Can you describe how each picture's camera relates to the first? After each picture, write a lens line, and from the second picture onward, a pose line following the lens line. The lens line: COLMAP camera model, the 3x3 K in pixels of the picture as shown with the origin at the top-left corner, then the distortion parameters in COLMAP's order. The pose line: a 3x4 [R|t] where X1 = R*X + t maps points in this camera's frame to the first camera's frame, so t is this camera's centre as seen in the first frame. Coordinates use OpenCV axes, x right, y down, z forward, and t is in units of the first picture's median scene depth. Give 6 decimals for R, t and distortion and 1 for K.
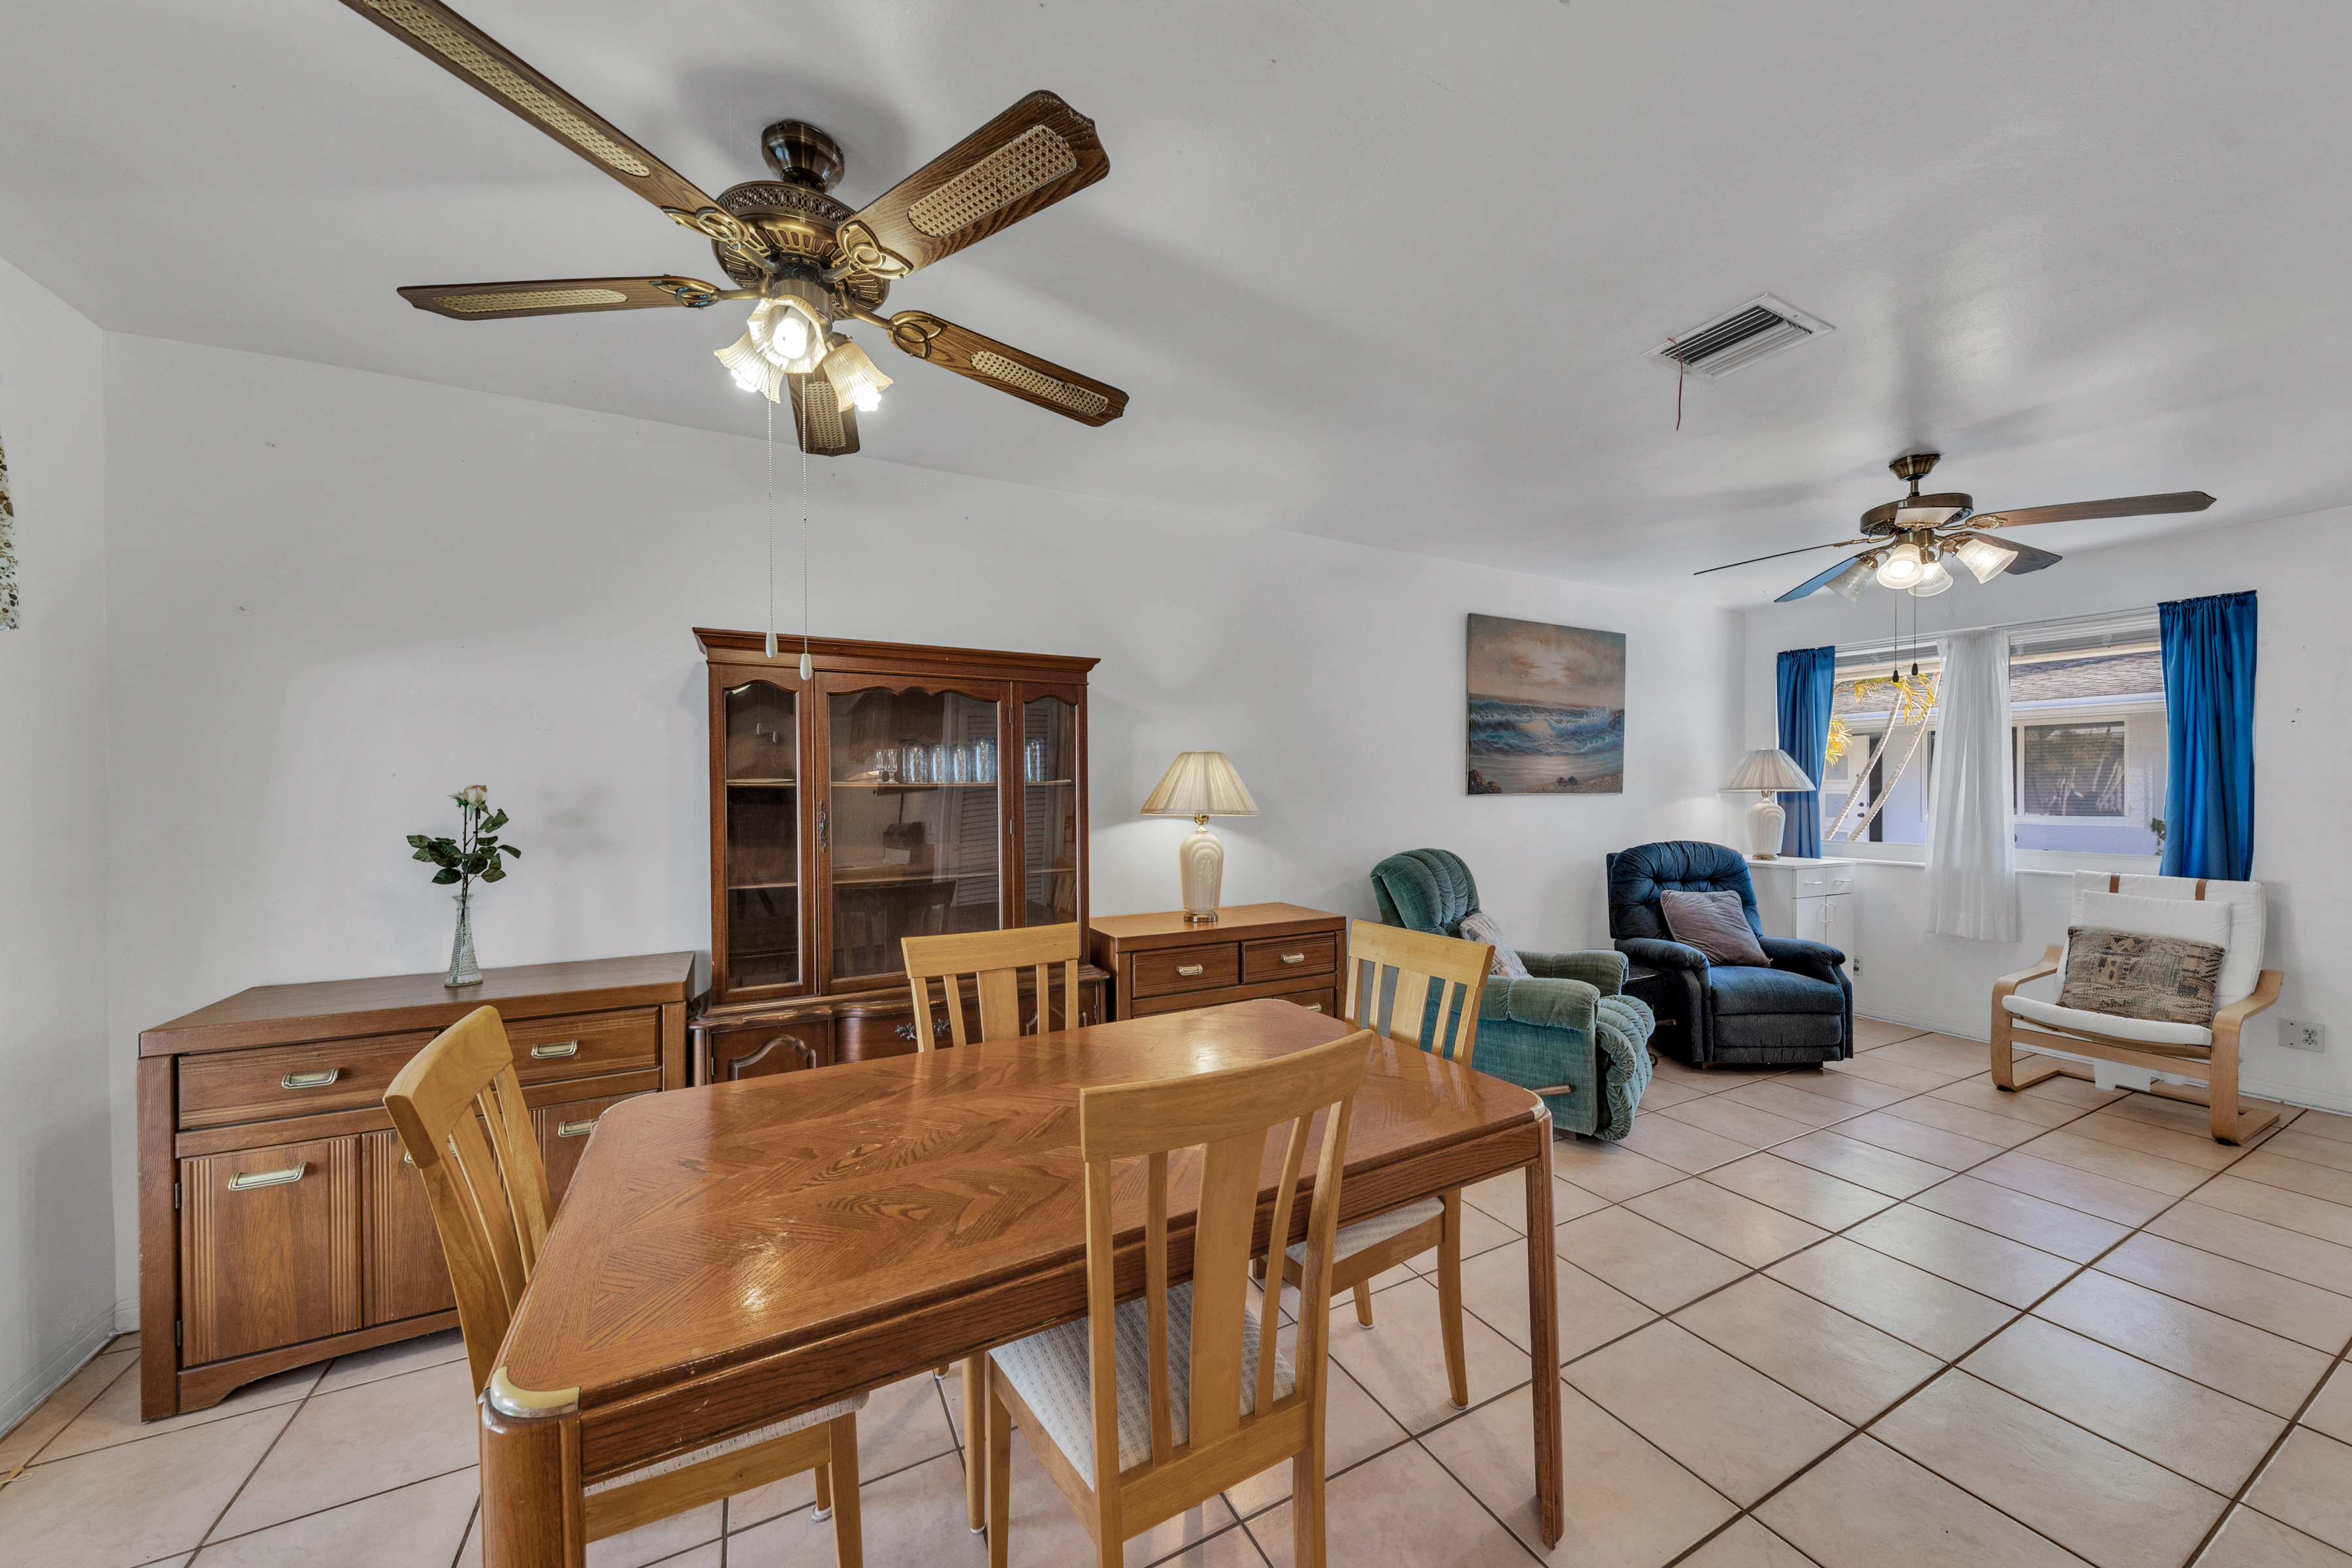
lens RADIAL K [[823.0, 0, 1182.3], [0, 823.0, 808.2], [0, 0, 1]] dist [0.009670, -0.003105]
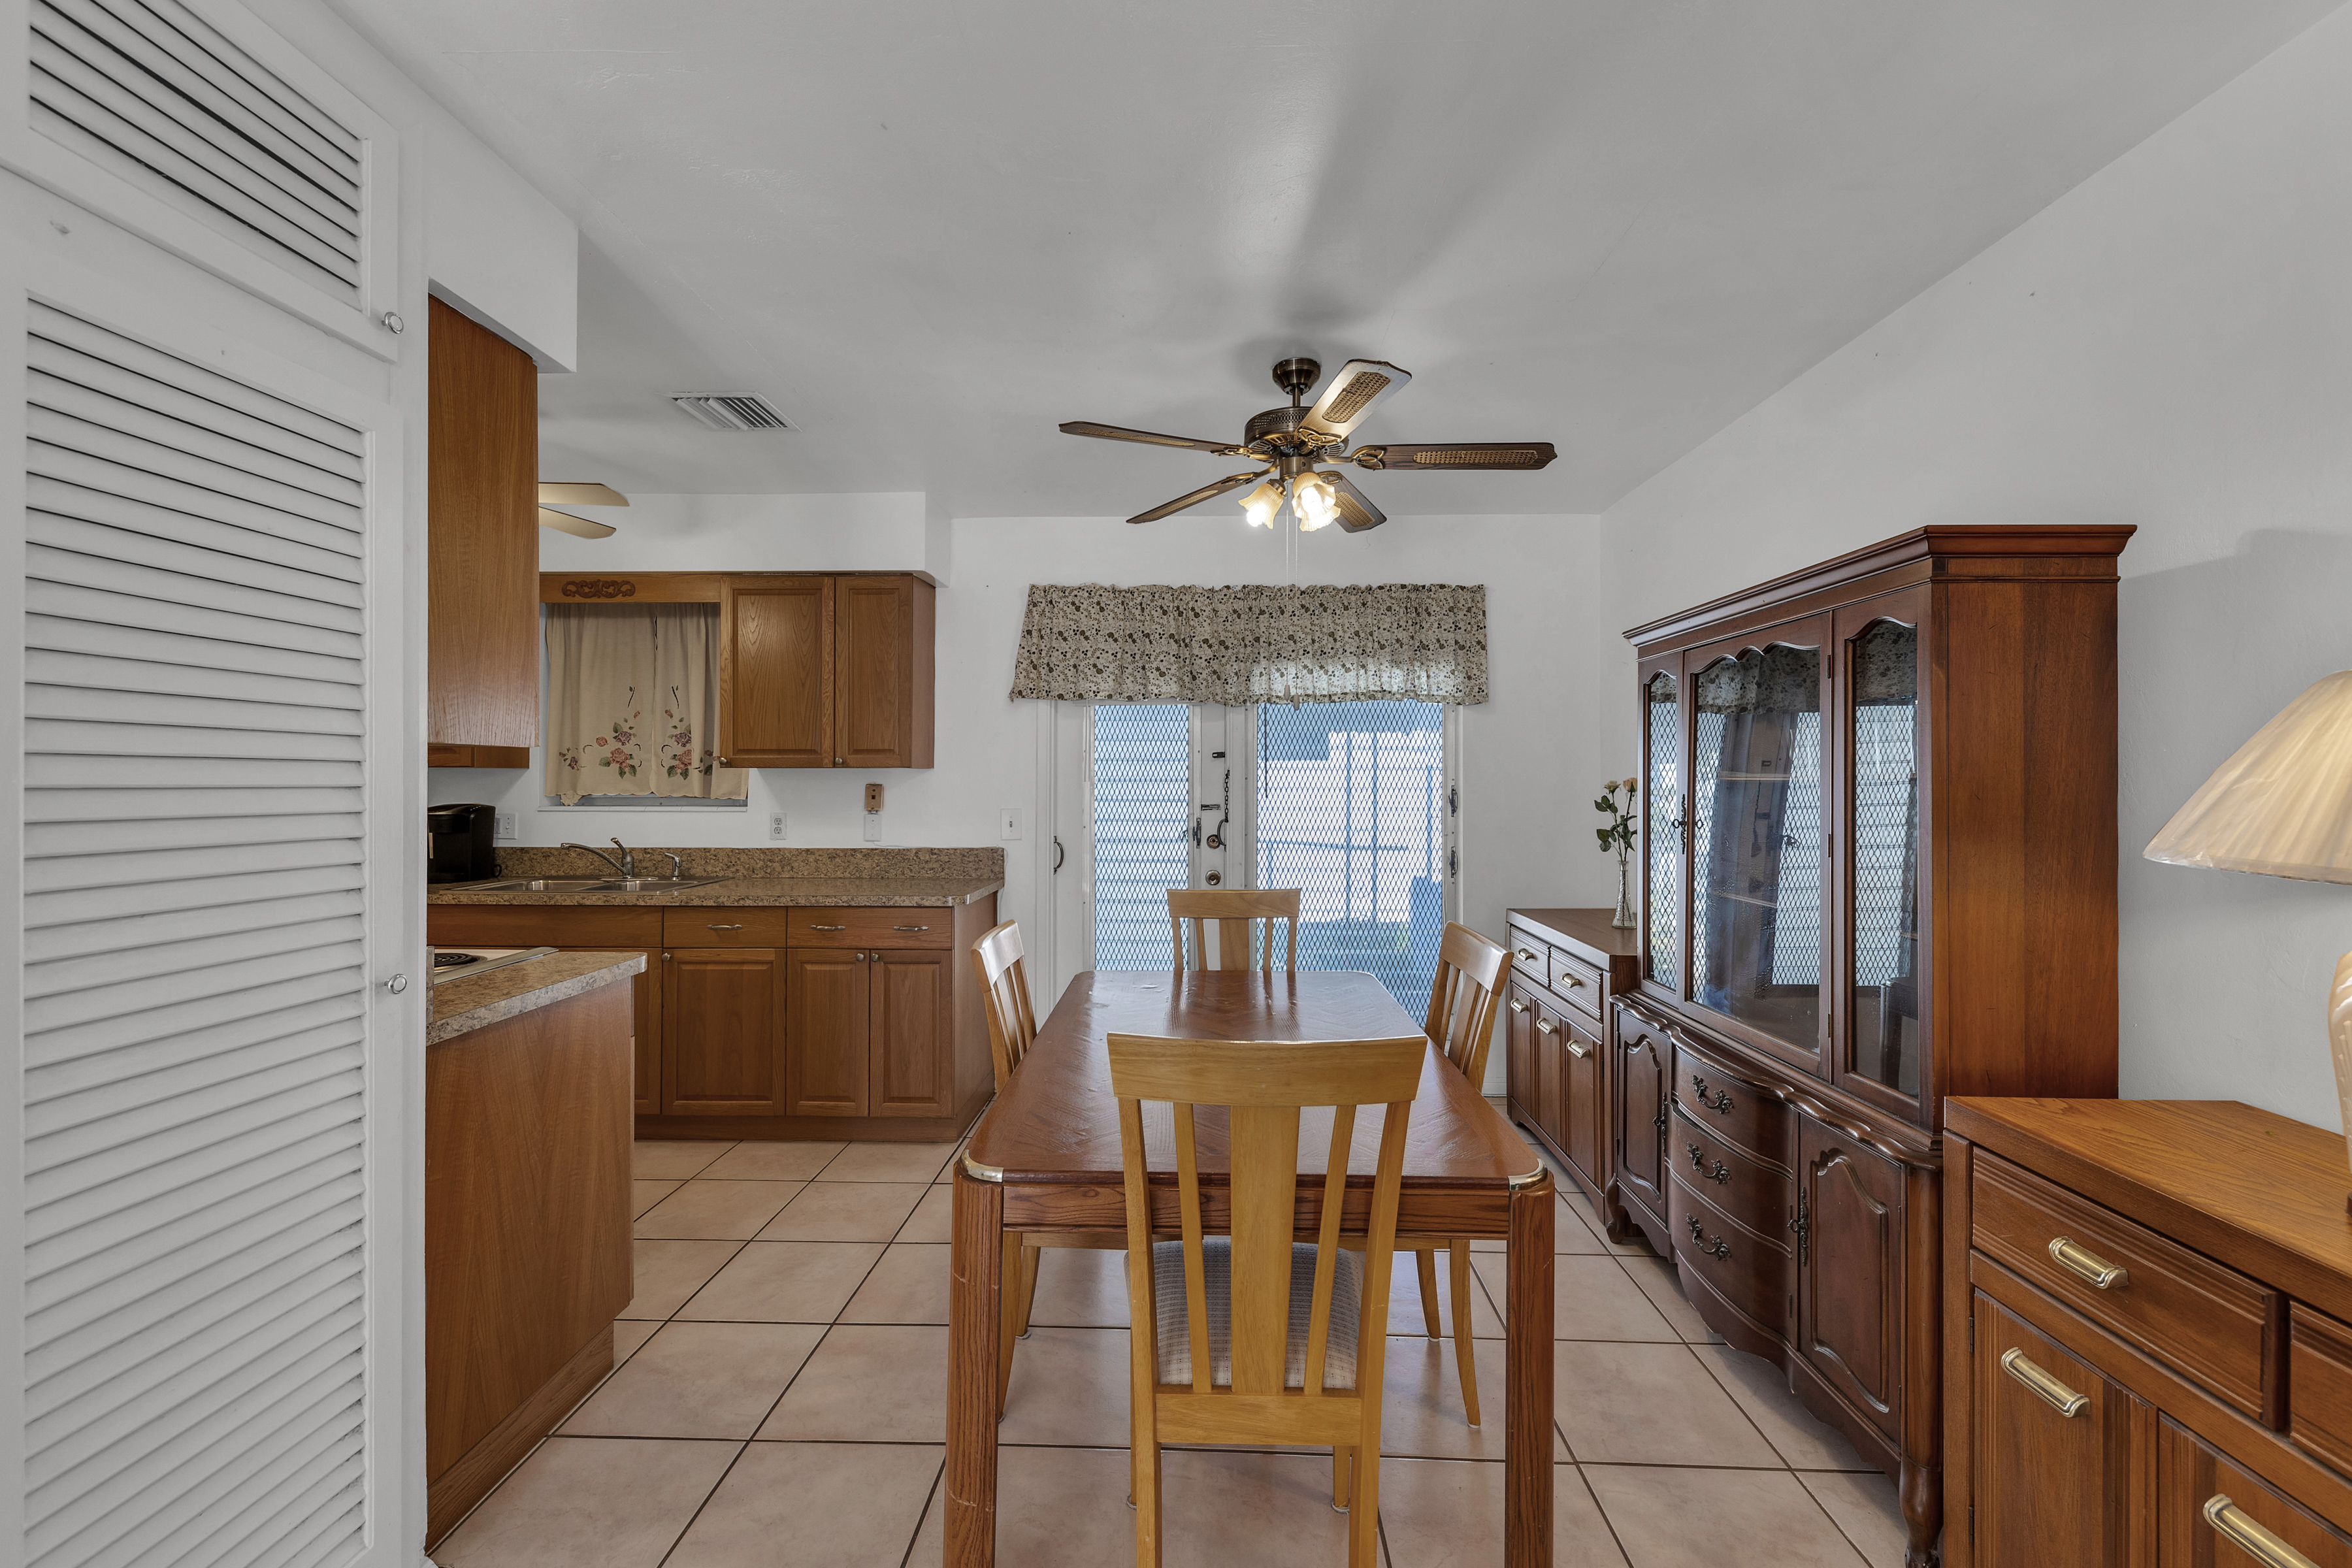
lens RADIAL K [[946.9, 0, 1179.2], [0, 946.9, 779.5], [0, 0, 1]] dist [0.008729, -0.000313]
pose [[-0.497683, 0.004733, -0.867346, 0.415280], [-0.018955, 0.999687, 0.016331, -0.018022], [0.867152, 0.024568, -0.497438, 0.591472]]
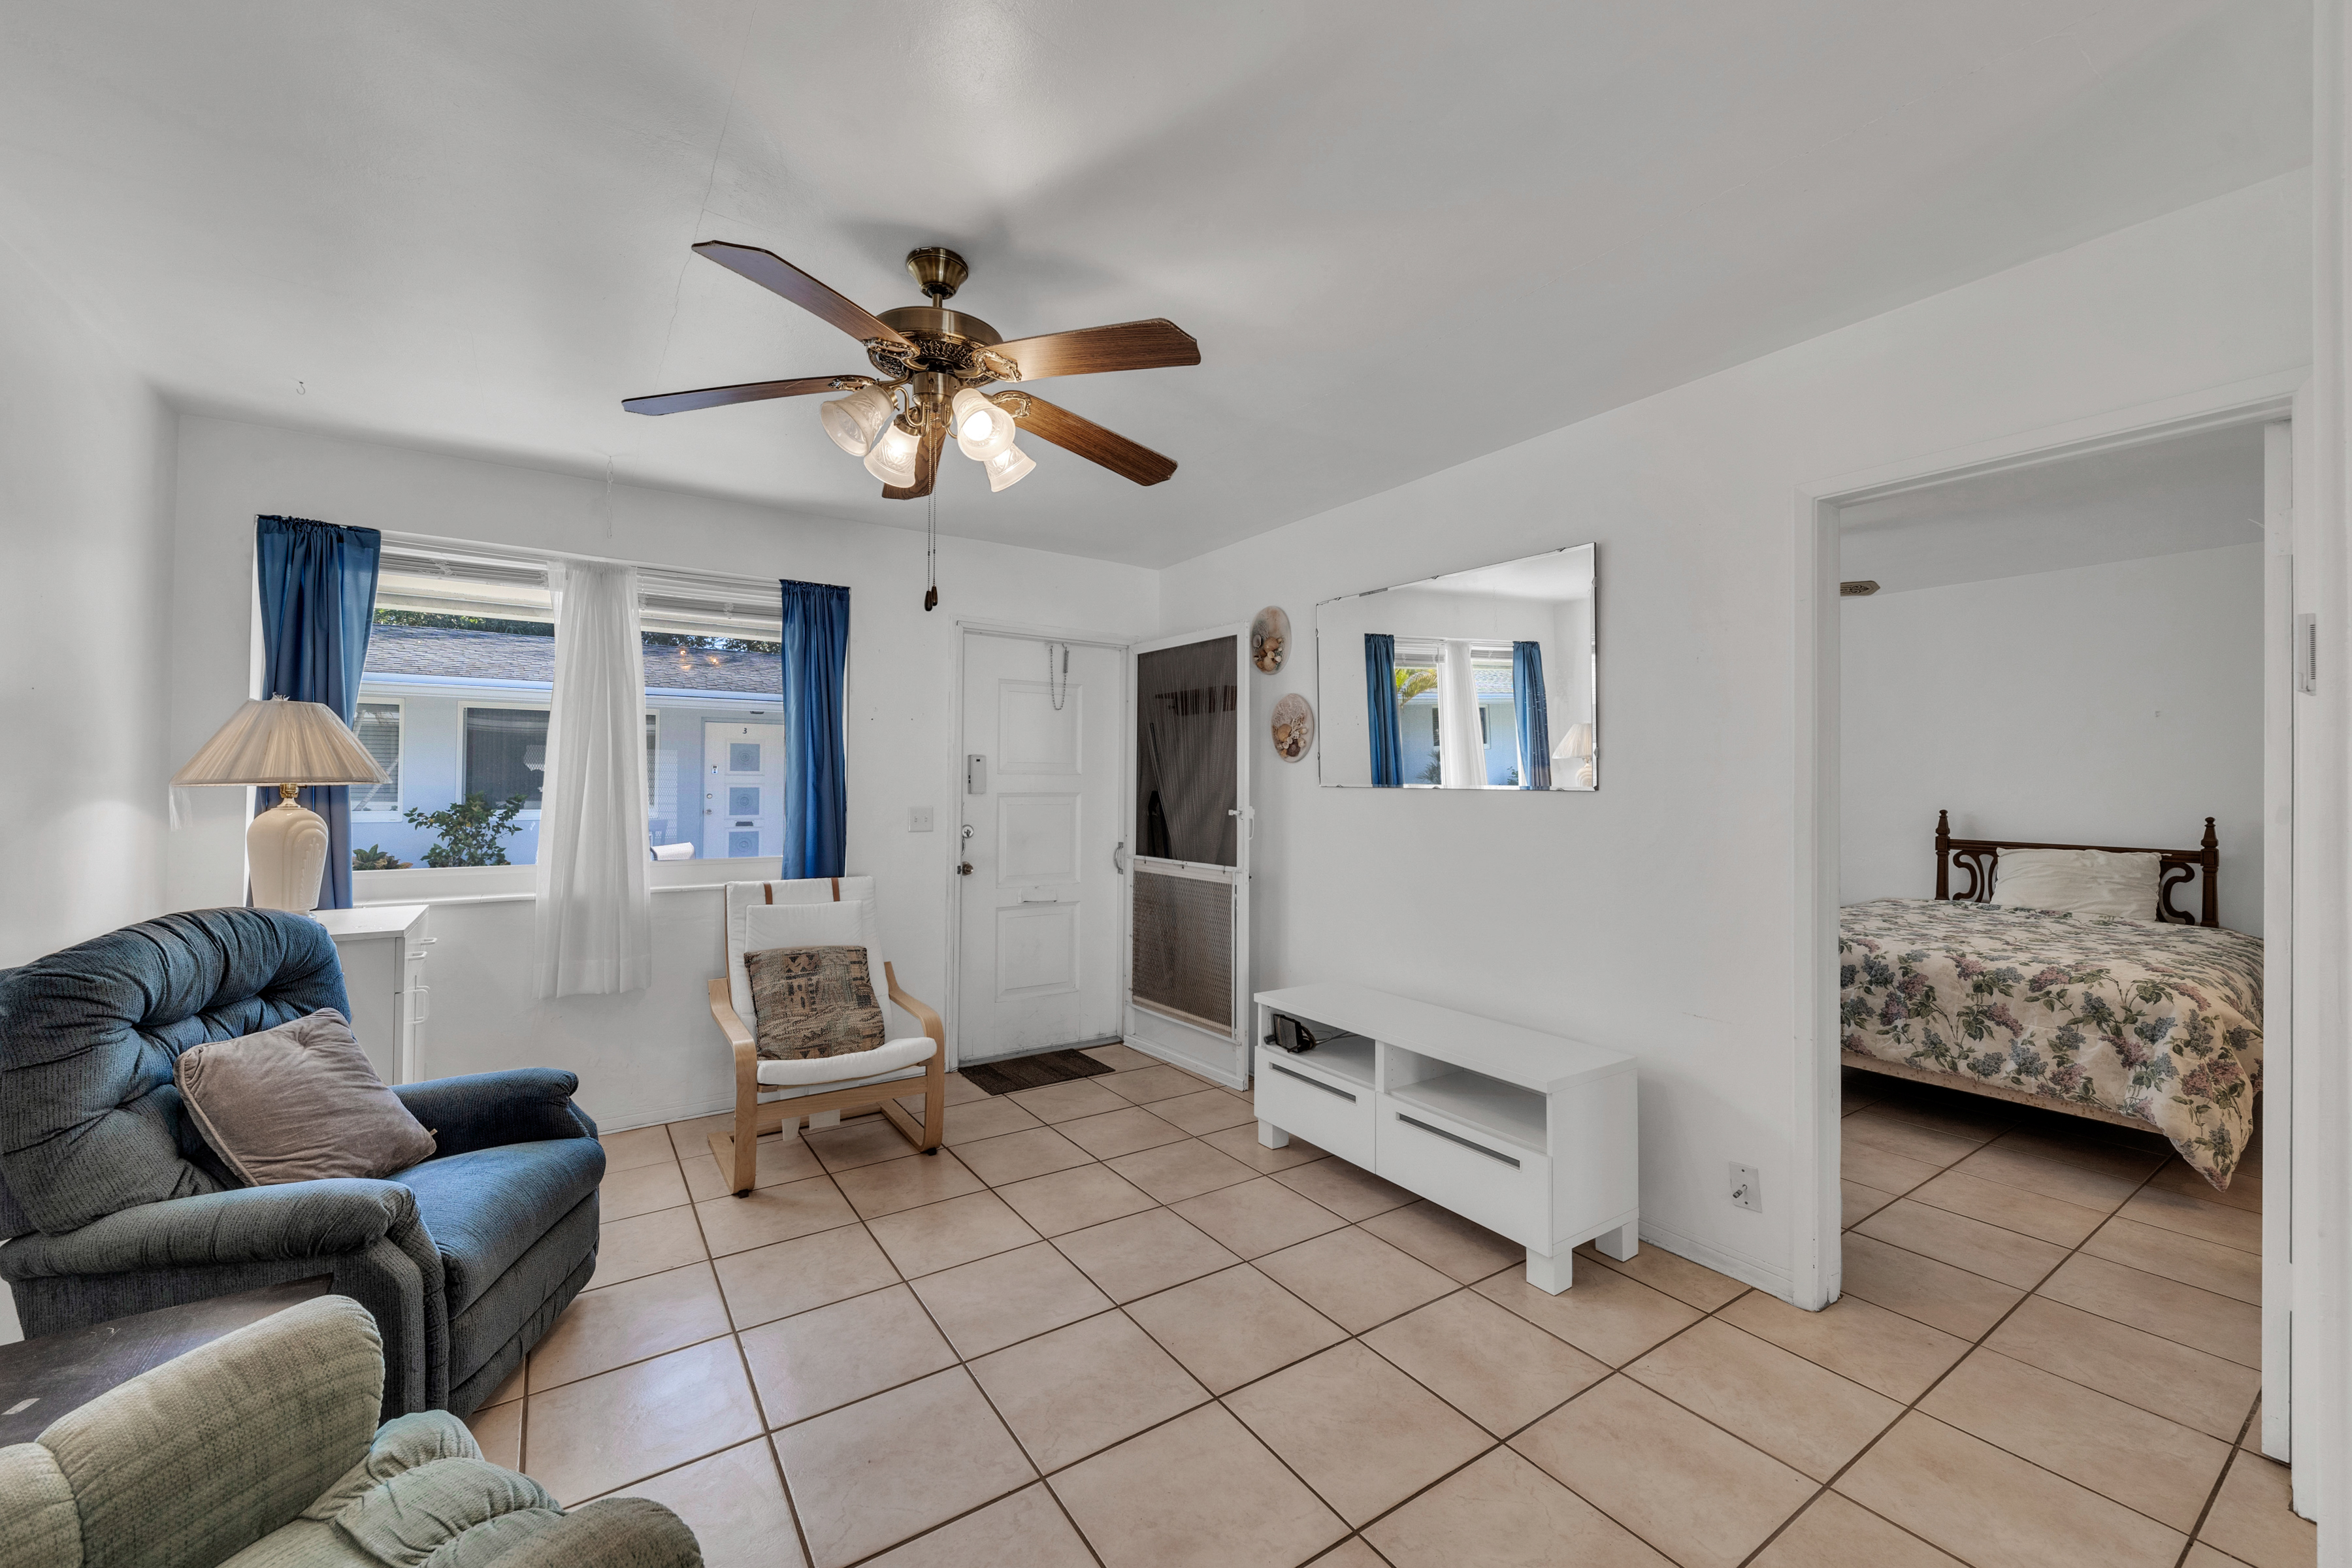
lens RADIAL K [[907.6, 0, 1142.4], [0, 907.6, 775.4], [0, 0, 1]] dist [0.007741, 0.000019]
pose [[-0.085737, 0.010602, 0.996261, 0.137272], [0.017282, 0.999809, -0.009152, -0.014592], [-0.996168, 0.016433, -0.085904, 0.628141]]
